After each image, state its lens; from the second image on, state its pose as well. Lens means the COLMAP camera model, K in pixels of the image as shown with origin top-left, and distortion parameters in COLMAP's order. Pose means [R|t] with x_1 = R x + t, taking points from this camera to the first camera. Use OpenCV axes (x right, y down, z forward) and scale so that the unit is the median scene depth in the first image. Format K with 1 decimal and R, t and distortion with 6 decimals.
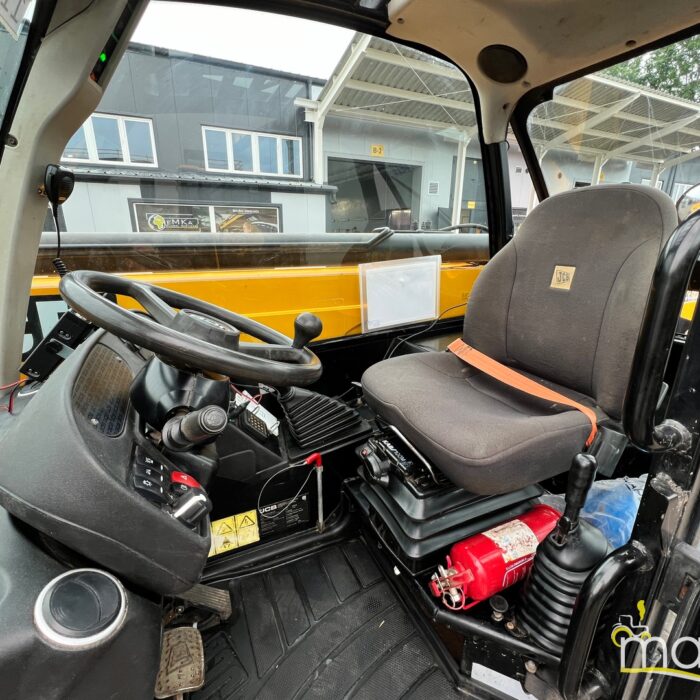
lens RADIAL K [[380.2, 0, 352.4], [0, 380.2, 344.3], [0, 0, 1]] dist [0.000201, -0.001001]
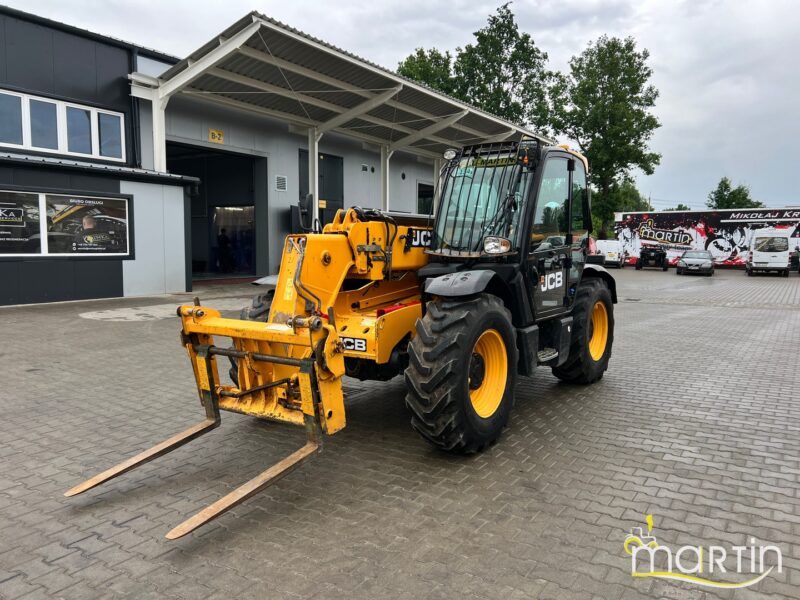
lens RADIAL K [[605.0, 0, 395.7], [0, 605.0, 305.2], [0, 0, 1]] dist [0.017214, -0.001695]
pose [[0.869156, -0.049373, 0.492067, -0.301439], [0.136029, 0.980491, -0.141893, 0.101933], [-0.475462, 0.190262, 0.858916, -0.280797]]
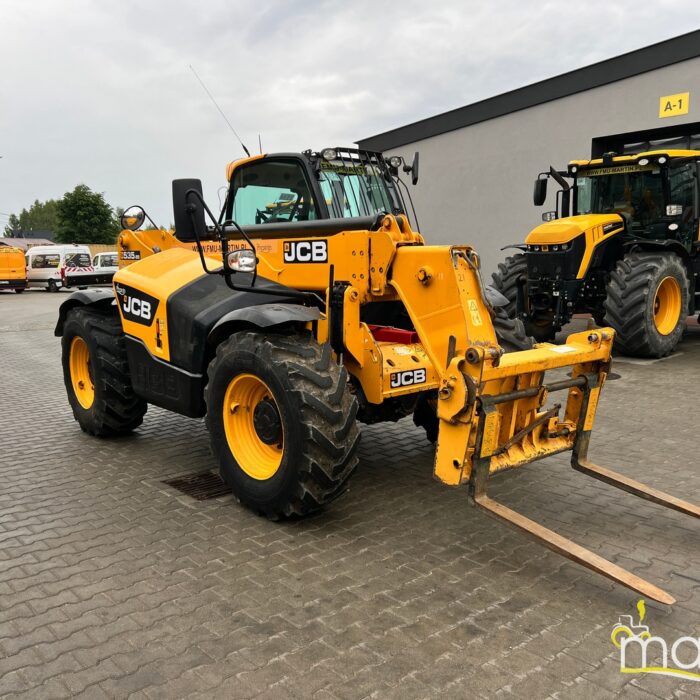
lens RADIAL K [[711.0, 0, 352.3], [0, 711.0, 350.2], [0, 0, 1]] dist [0.036232, 0.000000]
pose [[-0.249927, -0.122835, 0.960442, -0.482037], [0.275215, 0.941996, 0.192093, -0.019802], [-0.928328, 0.312337, -0.201624, 0.140626]]
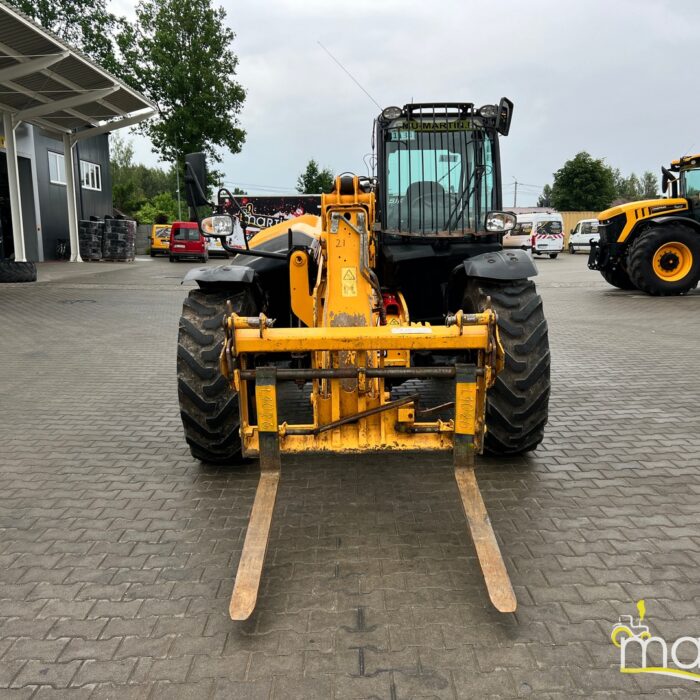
lens RADIAL K [[711.0, 0, 349.8], [0, 711.0, 351.1], [0, 0, 1]] dist [0.036232, 0.000000]
pose [[0.438842, -0.155128, 0.885072, -0.449019], [0.259558, 0.964881, 0.040421, 0.054920], [-0.860260, 0.211989, 0.463695, -0.103972]]
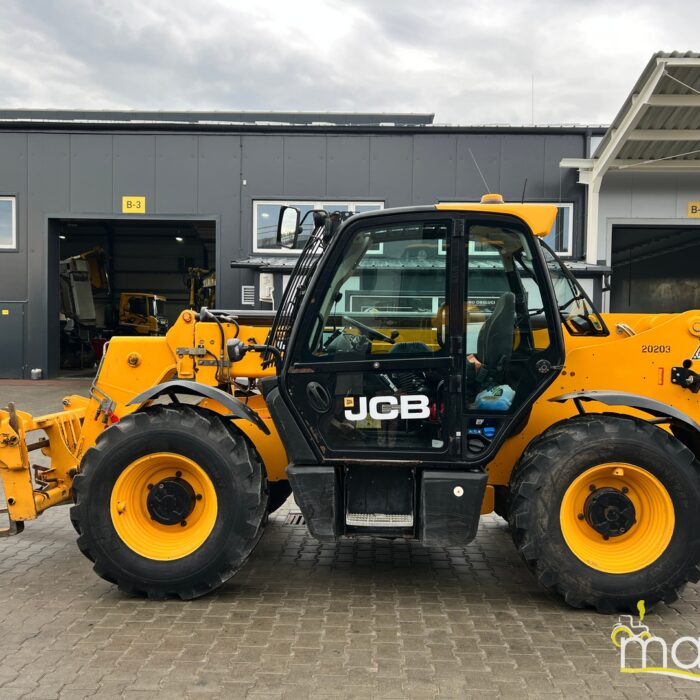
lens RADIAL K [[711.0, 0, 350.7], [0, 711.0, 351.2], [0, 0, 1]] dist [0.036232, 0.000000]
pose [[0.879680, 0.020215, -0.475136, 0.149311], [-0.144772, 0.963060, -0.227061, 0.091977], [0.452994, 0.268528, 0.850111, -0.266257]]
